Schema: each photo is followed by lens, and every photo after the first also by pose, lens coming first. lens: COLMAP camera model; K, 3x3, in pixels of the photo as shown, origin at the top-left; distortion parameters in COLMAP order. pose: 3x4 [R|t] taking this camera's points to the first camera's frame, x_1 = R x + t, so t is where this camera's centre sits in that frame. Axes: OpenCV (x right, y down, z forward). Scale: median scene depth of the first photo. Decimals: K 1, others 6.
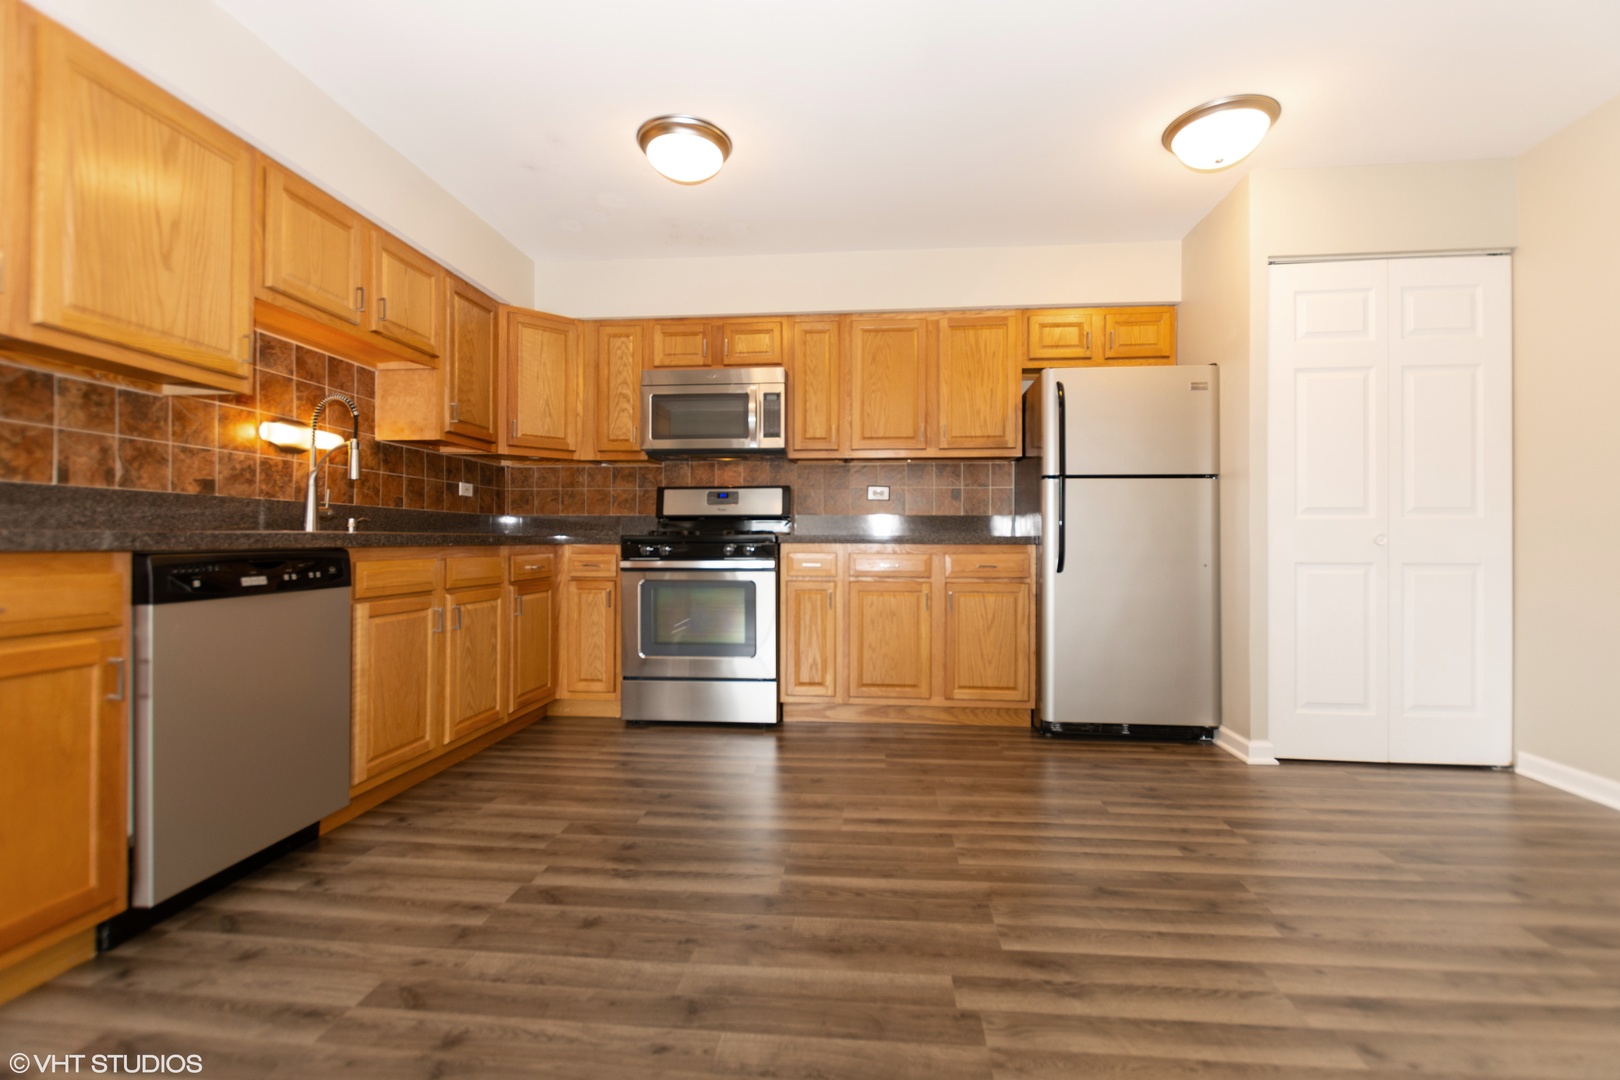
lens RADIAL K [[716.6, 0, 810.0], [0, 716.6, 540.0], [0, 0, 1]] dist [0.000847, 0.000074]
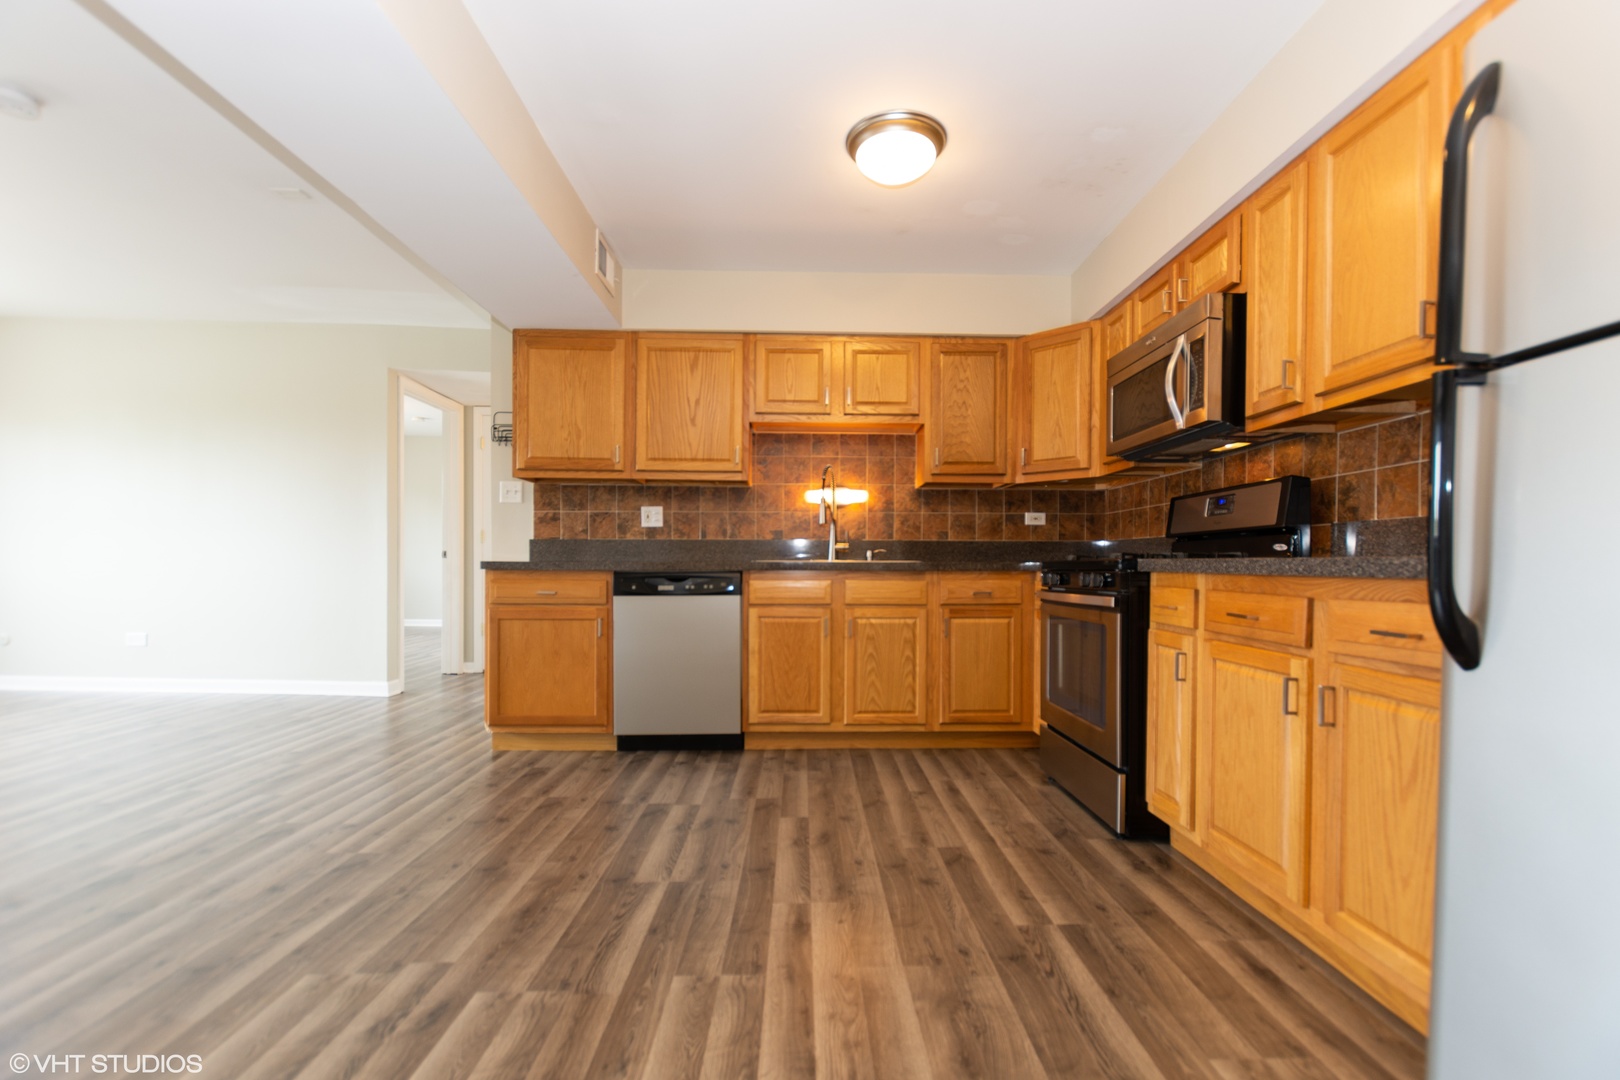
lens RADIAL K [[705.4, 0, 811.5], [0, 705.4, 575.6], [0, 0, 1]] dist [-0.003691, -0.000528]
pose [[0.108733, 0.013784, -0.993975, 0.759423], [-0.001440, 0.999905, 0.013709, -0.000522], [0.994070, -0.000059, 0.108743, 0.819035]]
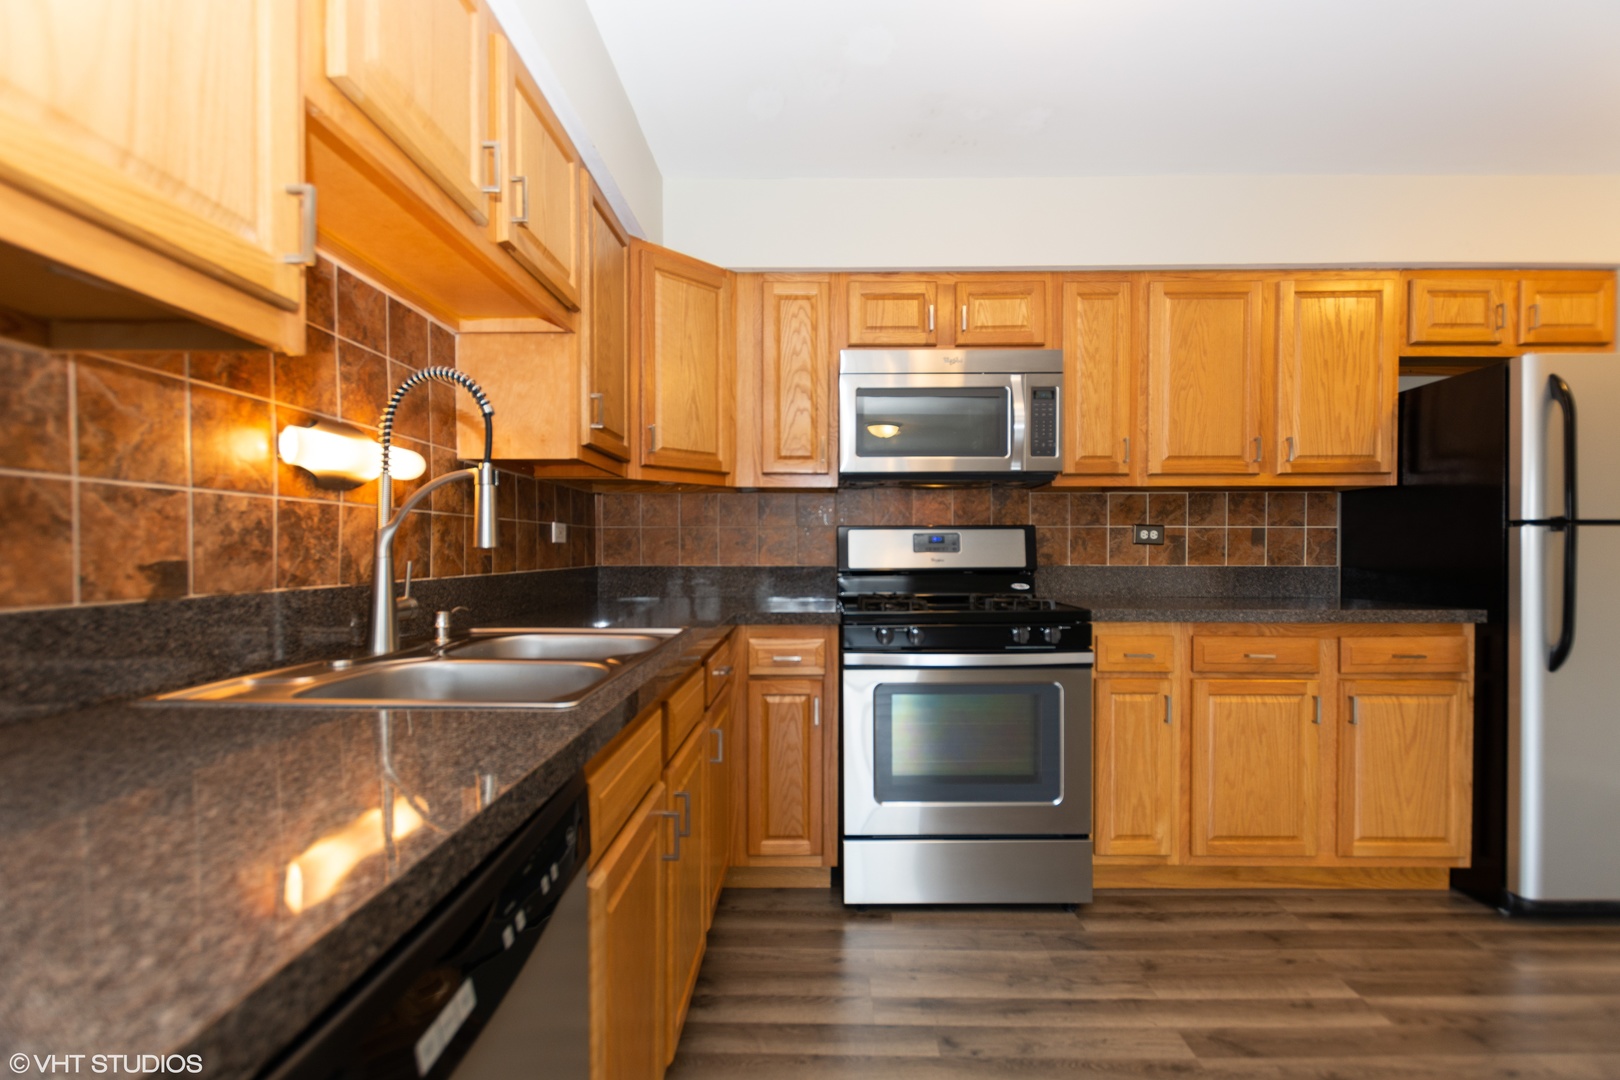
lens RADIAL K [[712.1, 0, 799.7], [0, 712.1, 562.1], [0, 0, 1]] dist [-0.000341, -0.000110]
pose [[0.996693, -0.004917, 0.081115, -0.463480], [0.003069, 0.999733, 0.022891, -0.084867], [-0.081206, -0.022566, 0.996442, 0.507749]]
